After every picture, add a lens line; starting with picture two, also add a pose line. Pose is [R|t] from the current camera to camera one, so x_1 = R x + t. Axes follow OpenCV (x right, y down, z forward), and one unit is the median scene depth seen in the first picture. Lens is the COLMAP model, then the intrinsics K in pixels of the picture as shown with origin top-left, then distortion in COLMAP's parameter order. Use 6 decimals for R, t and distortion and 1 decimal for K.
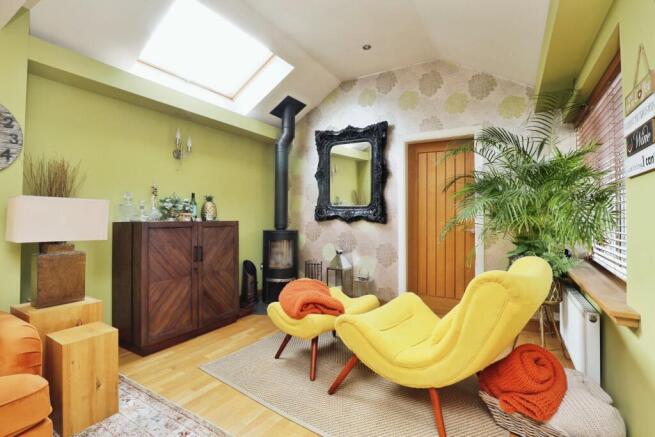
lens RADIAL K [[300.8, 0, 327.5], [0, 300.8, 218.5], [0, 0, 1]] dist [-0.022873, -0.000138]
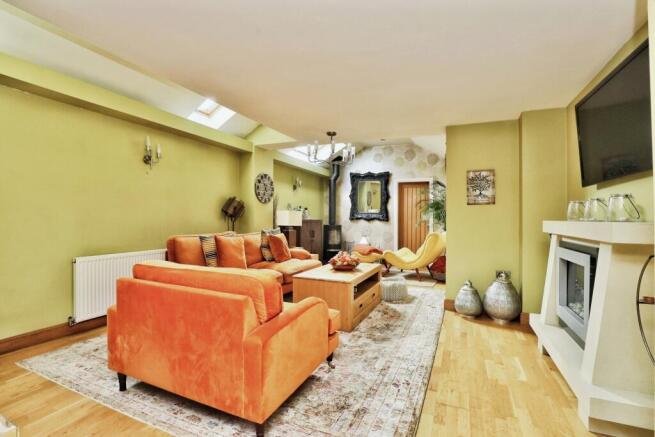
lens RADIAL K [[300.8, 0, 327.5], [0, 300.8, 218.5], [0, 0, 1]] dist [-0.022873, -0.000138]
pose [[0.993710, 0.008947, 0.111628, -0.436685], [-0.008153, 0.999938, -0.007571, 0.014280], [-0.111689, 0.006614, 0.993721, -0.970417]]
